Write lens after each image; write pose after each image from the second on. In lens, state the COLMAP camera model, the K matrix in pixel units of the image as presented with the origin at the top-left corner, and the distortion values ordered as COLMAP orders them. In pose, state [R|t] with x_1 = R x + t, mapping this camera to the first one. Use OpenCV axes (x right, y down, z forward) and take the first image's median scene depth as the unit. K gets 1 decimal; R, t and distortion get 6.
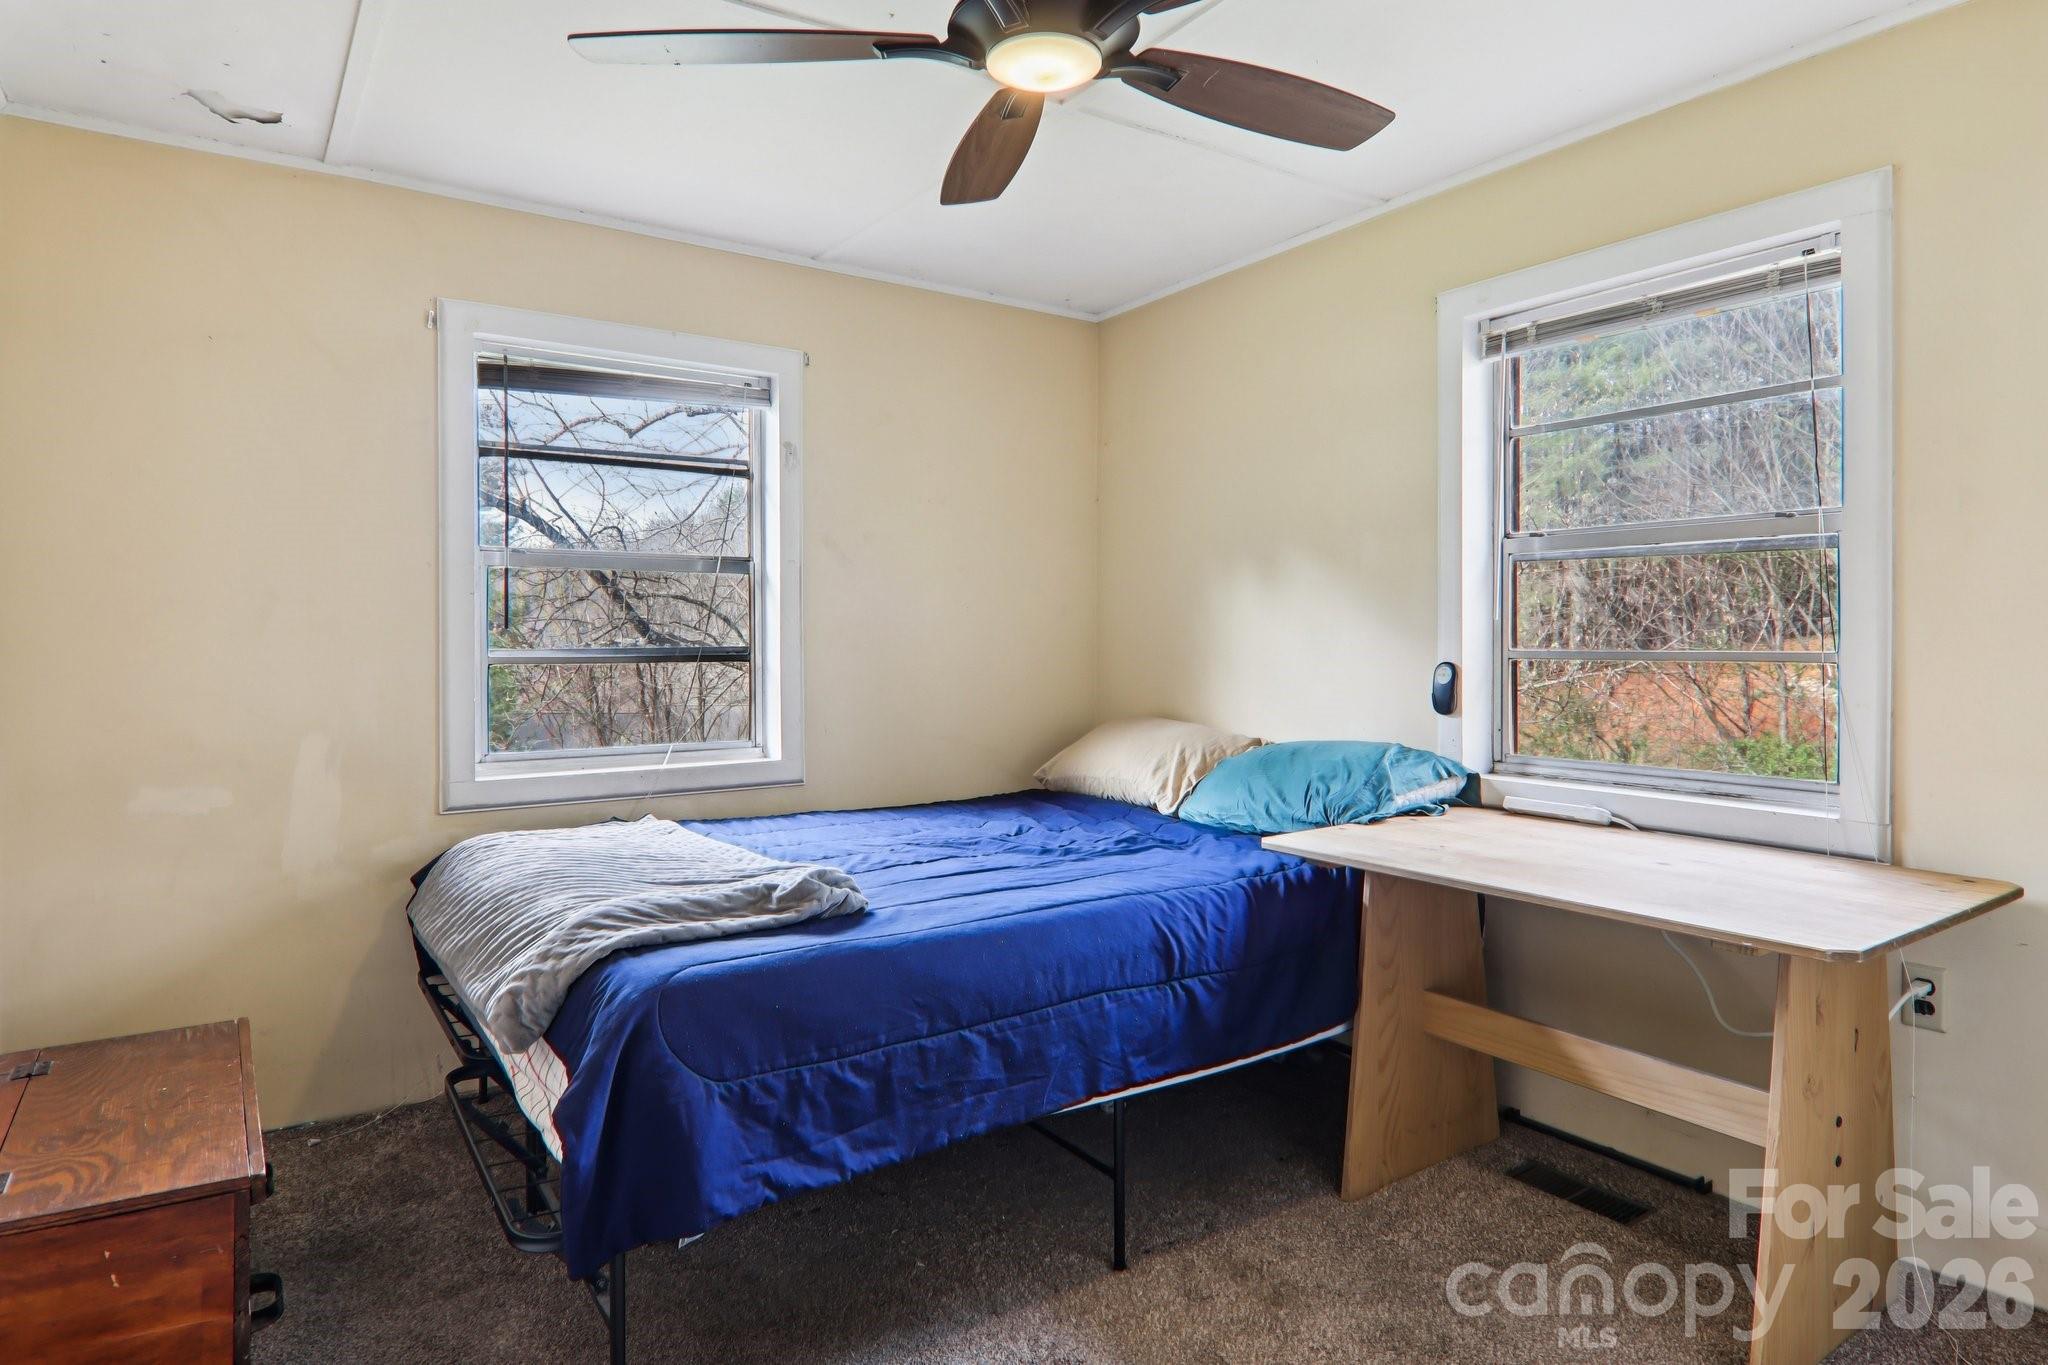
lens RADIAL K [[1164.4, 0, 1022.7], [0, 1164.4, 664.2], [0, 0, 1]] dist [0.010460, -0.017931]
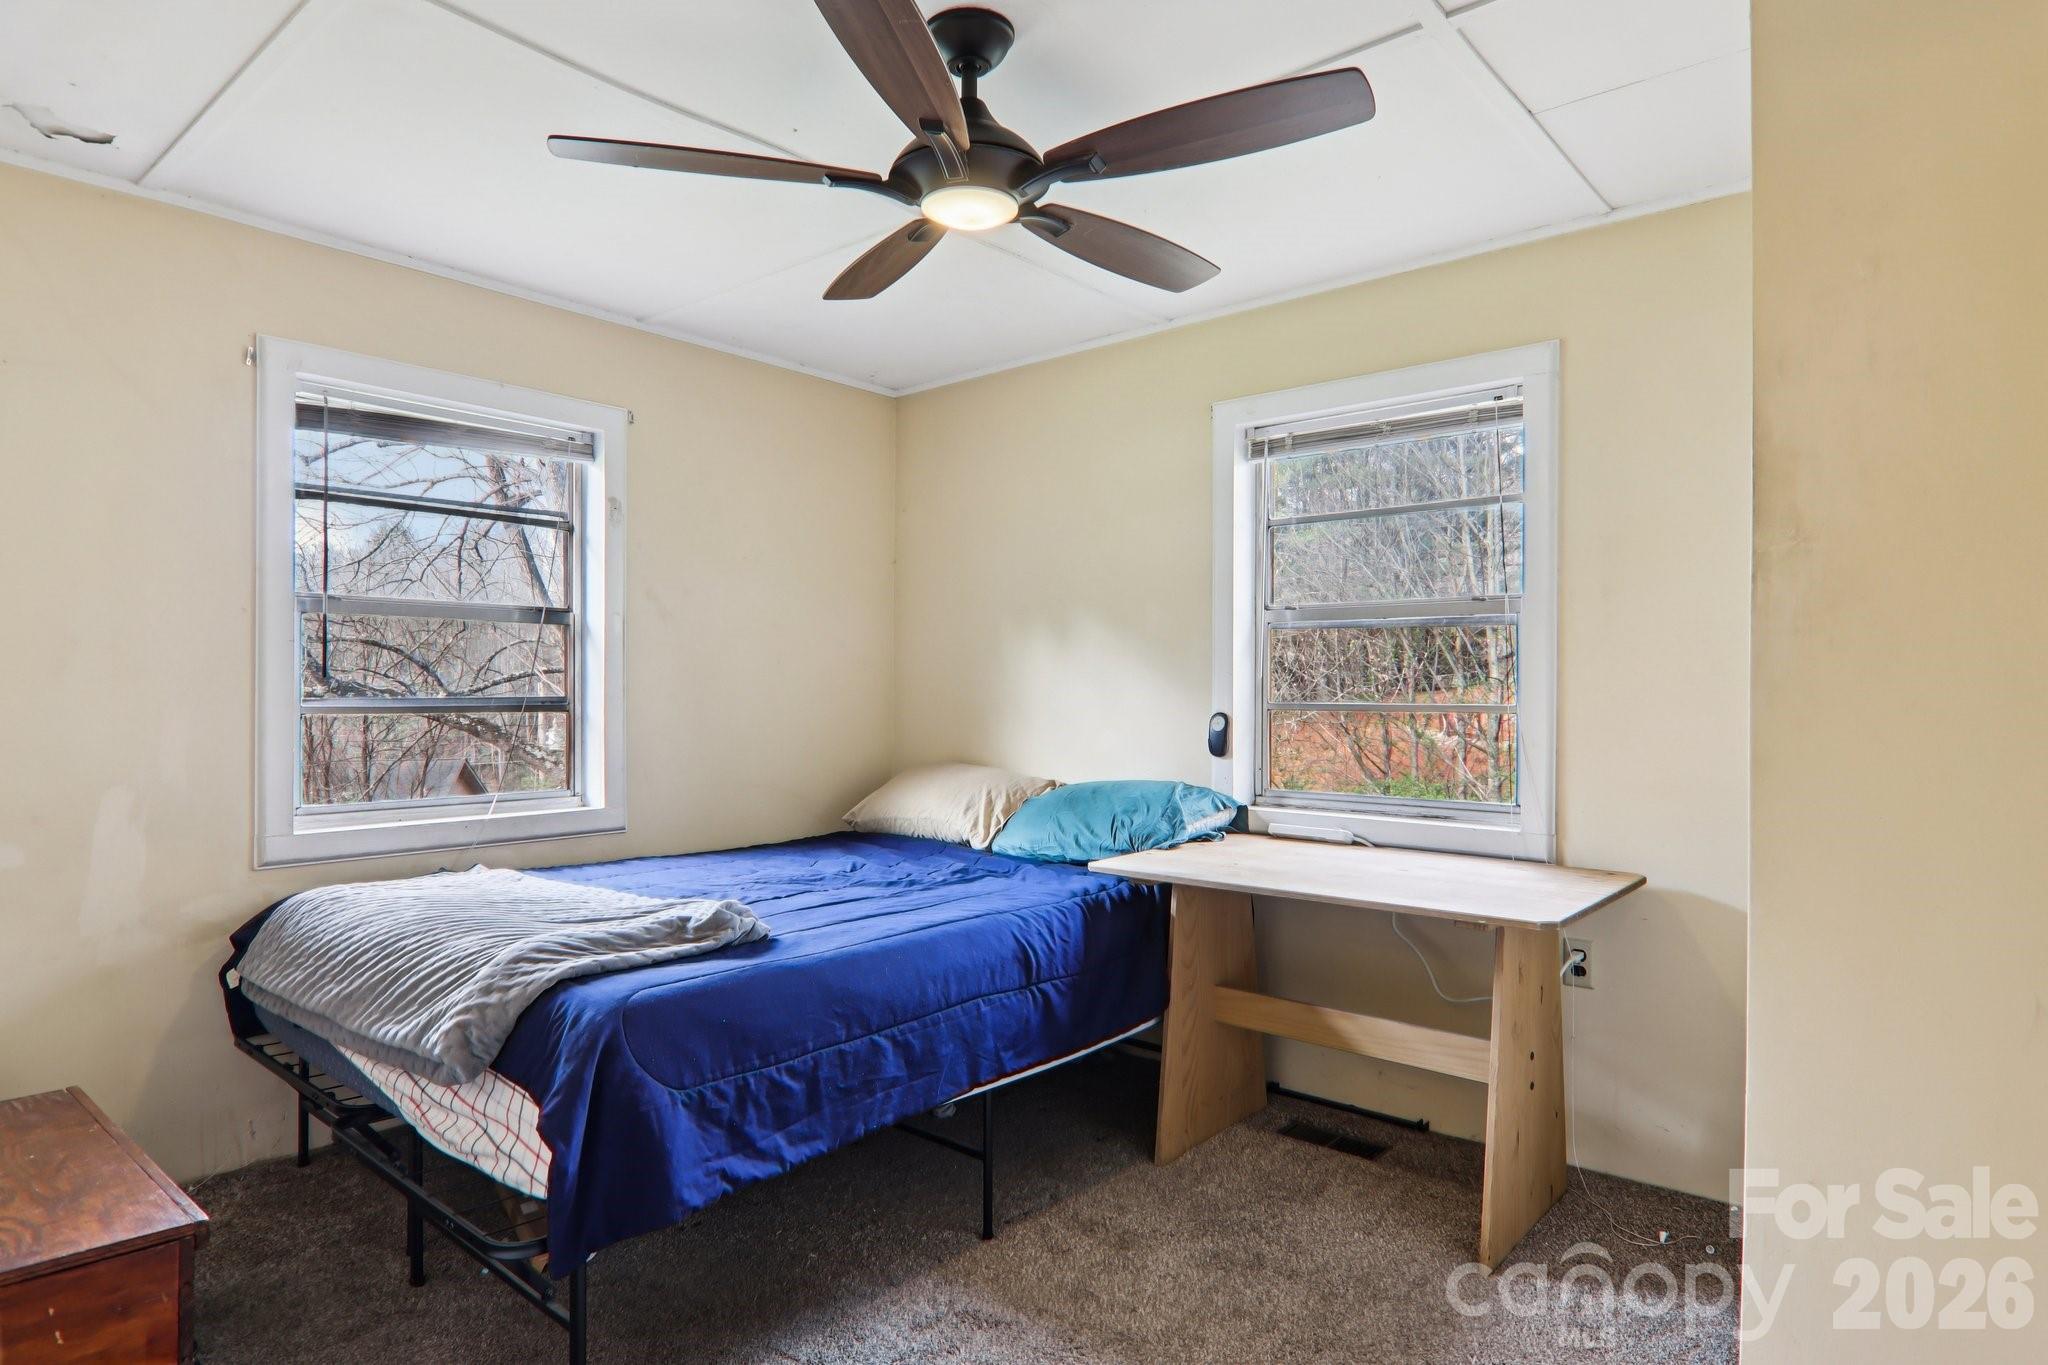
lens RADIAL K [[1152.3, 0, 1027.8], [0, 1152.3, 711.4], [0, 0, 1]] dist [0.013849, -0.020618]
pose [[0.965585, 0.001272, 0.260083, -0.170802], [-0.000435, 0.999995, -0.003277, 0.001117], [-0.260086, 0.003051, 0.965581, -0.111079]]
